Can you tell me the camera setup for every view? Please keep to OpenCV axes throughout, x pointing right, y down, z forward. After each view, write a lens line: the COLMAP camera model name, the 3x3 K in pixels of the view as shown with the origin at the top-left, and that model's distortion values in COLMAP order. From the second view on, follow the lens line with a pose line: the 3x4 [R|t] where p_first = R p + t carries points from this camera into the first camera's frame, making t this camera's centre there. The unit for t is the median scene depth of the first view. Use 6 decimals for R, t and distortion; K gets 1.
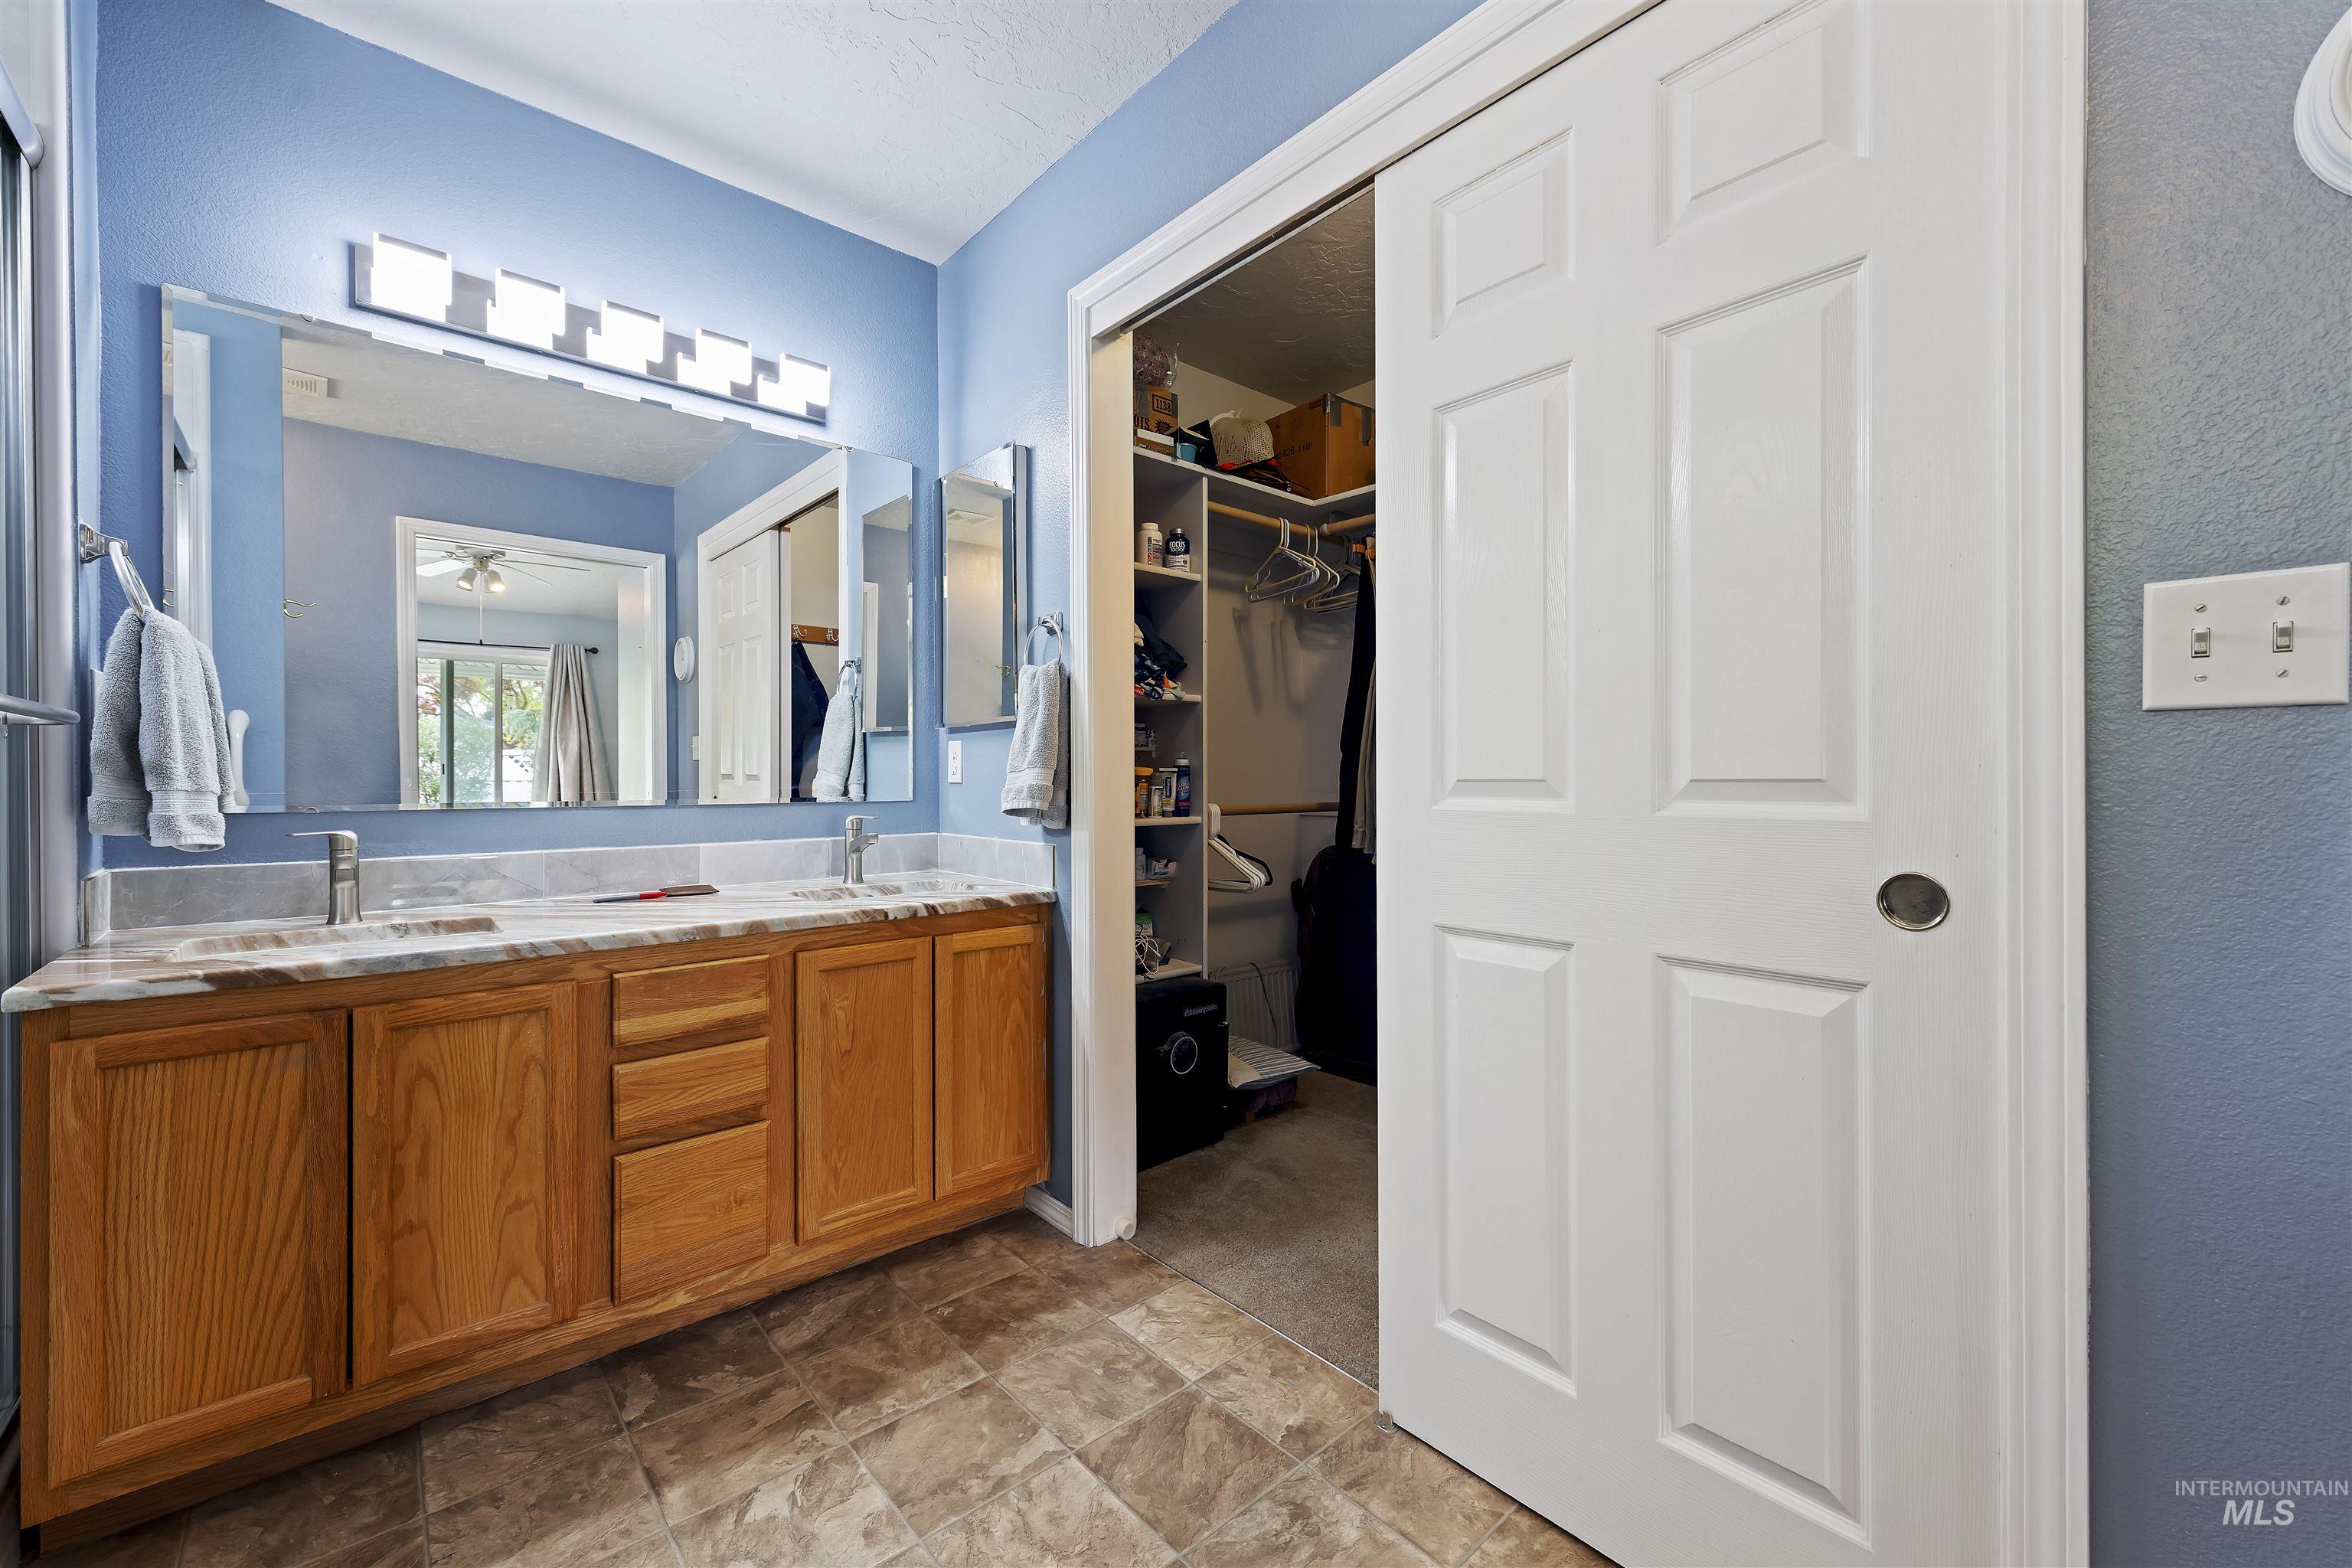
lens RADIAL K [[933.6, 0, 1172.5], [0, 933.6, 784.4], [0, 0, 1]] dist [0.014329, -0.000692]
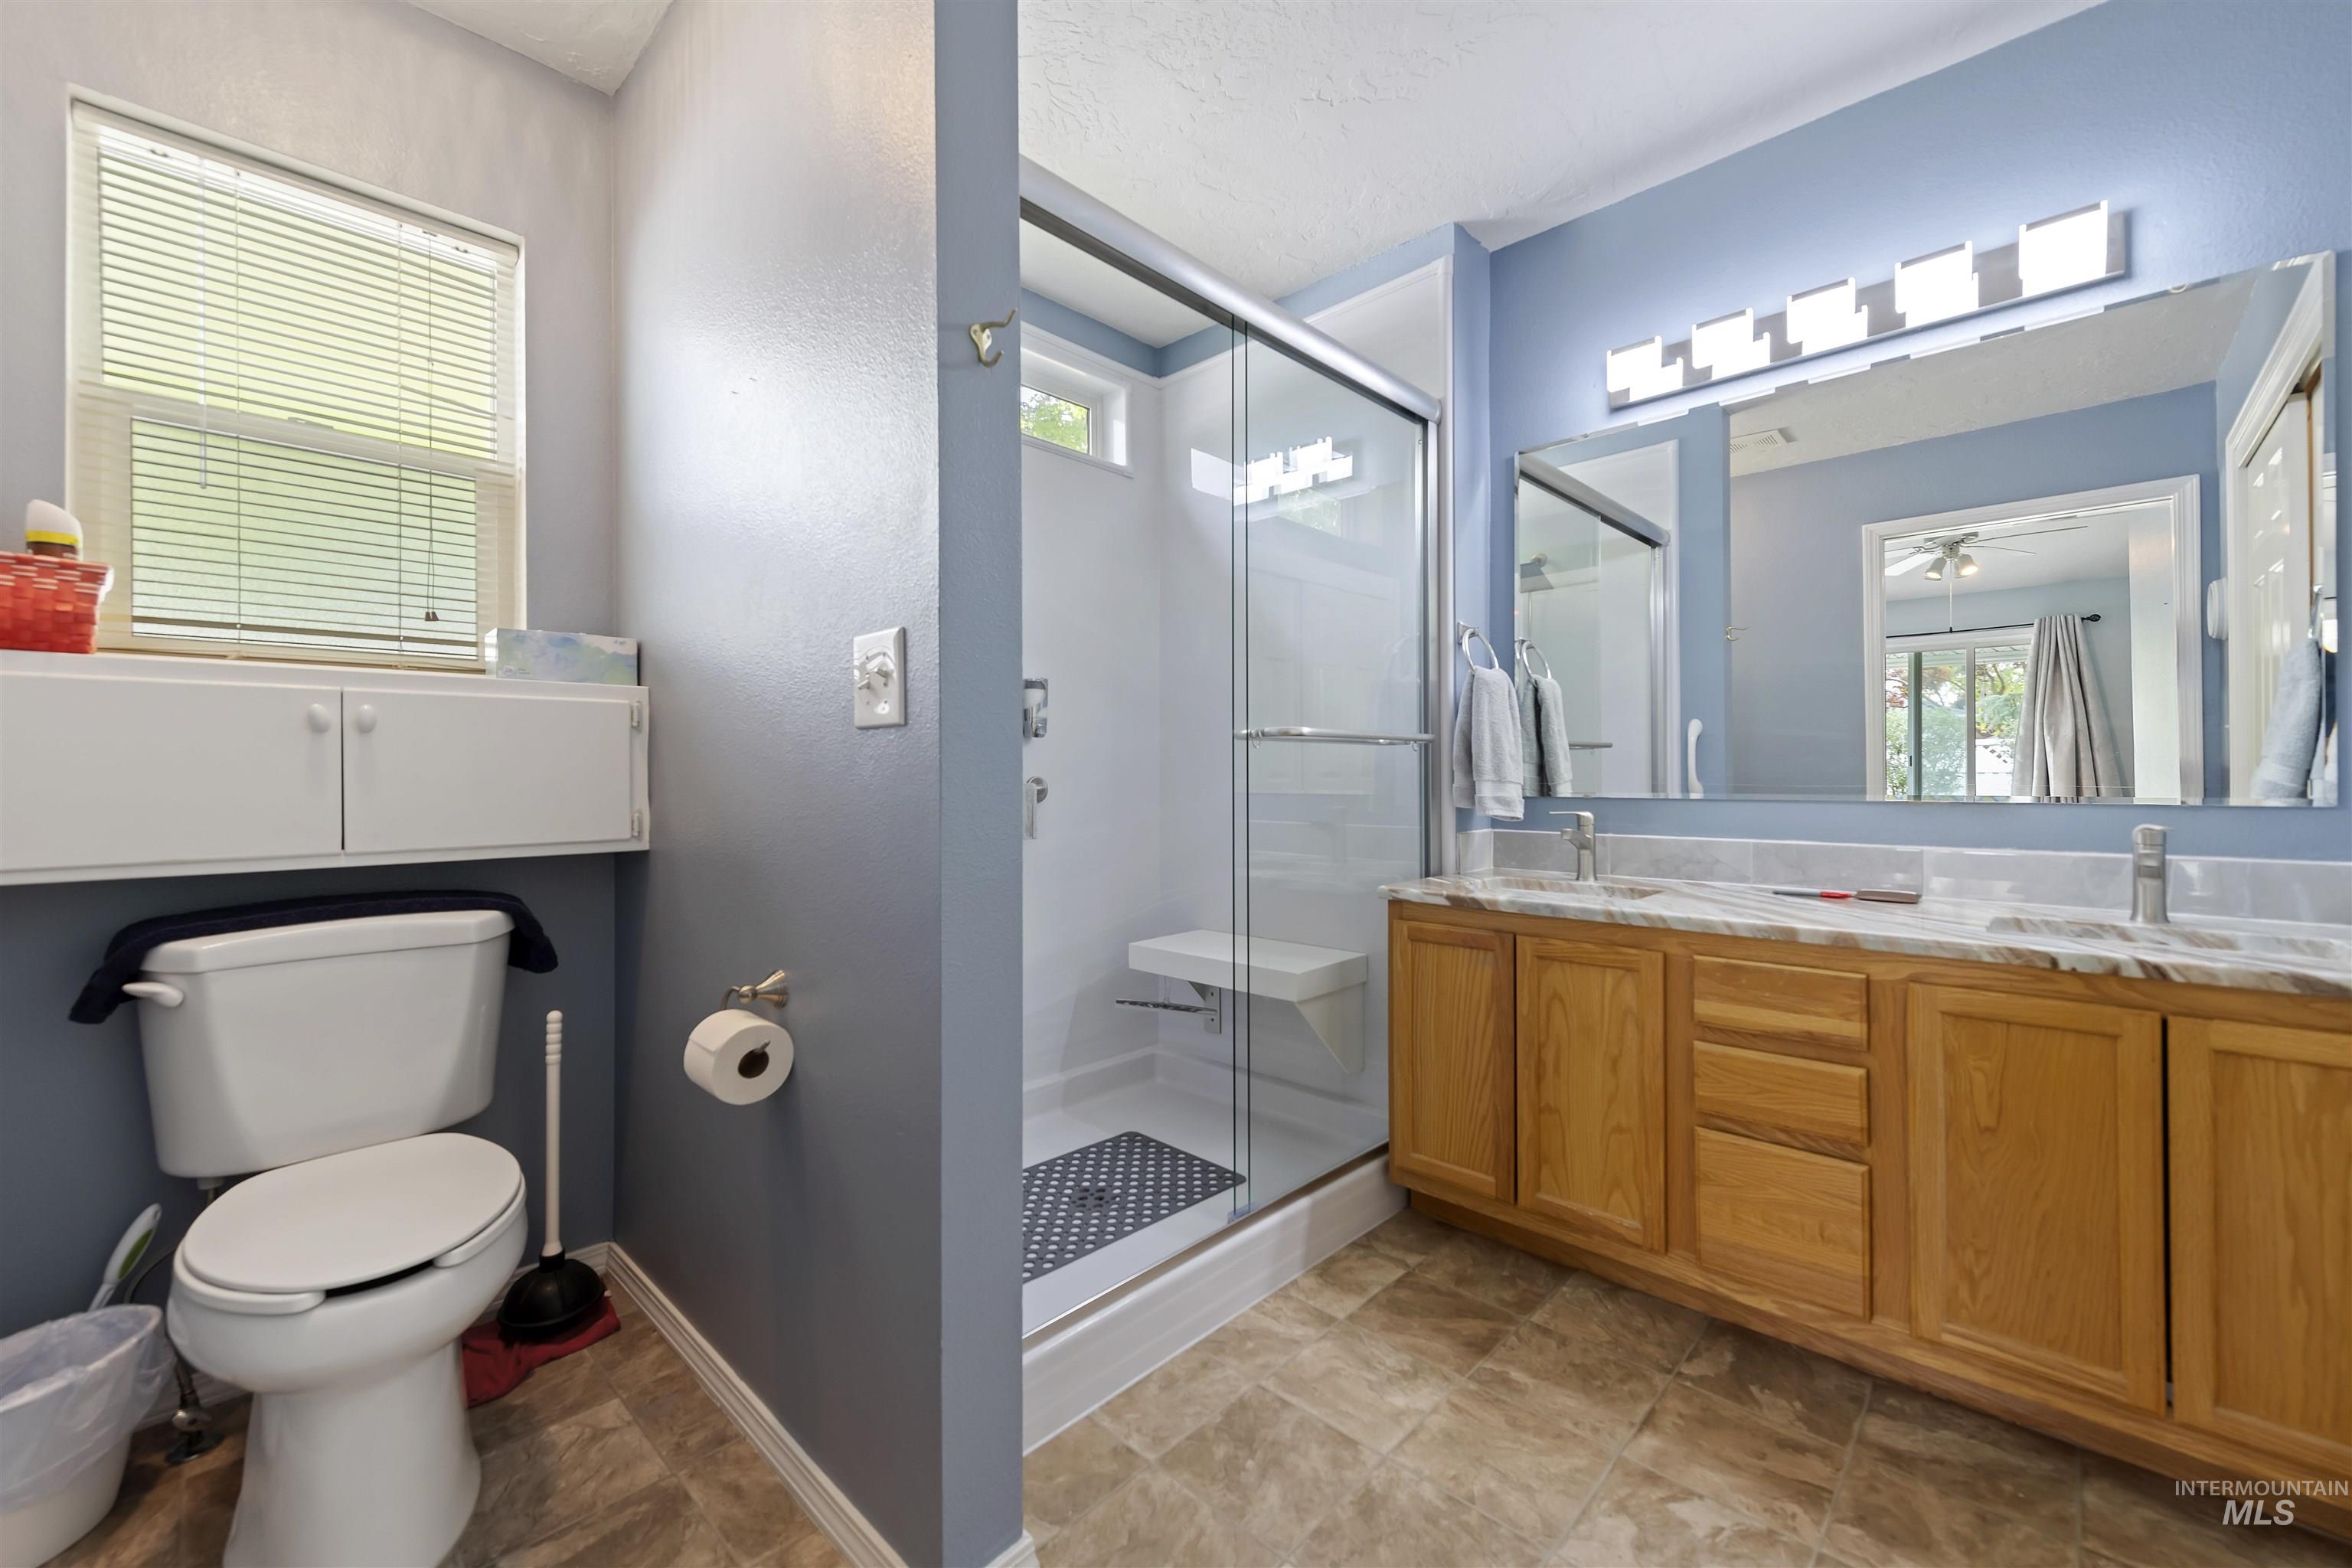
lens RADIAL K [[933.6, 0, 1174.5], [0, 933.6, 769.0], [0, 0, 1]] dist [0.014329, -0.000692]
pose [[0.105427, -0.003414, -0.994421, 0.370771], [-0.003096, 0.999988, -0.003761, -0.004186], [0.994422, 0.003475, 0.105415, 0.267777]]
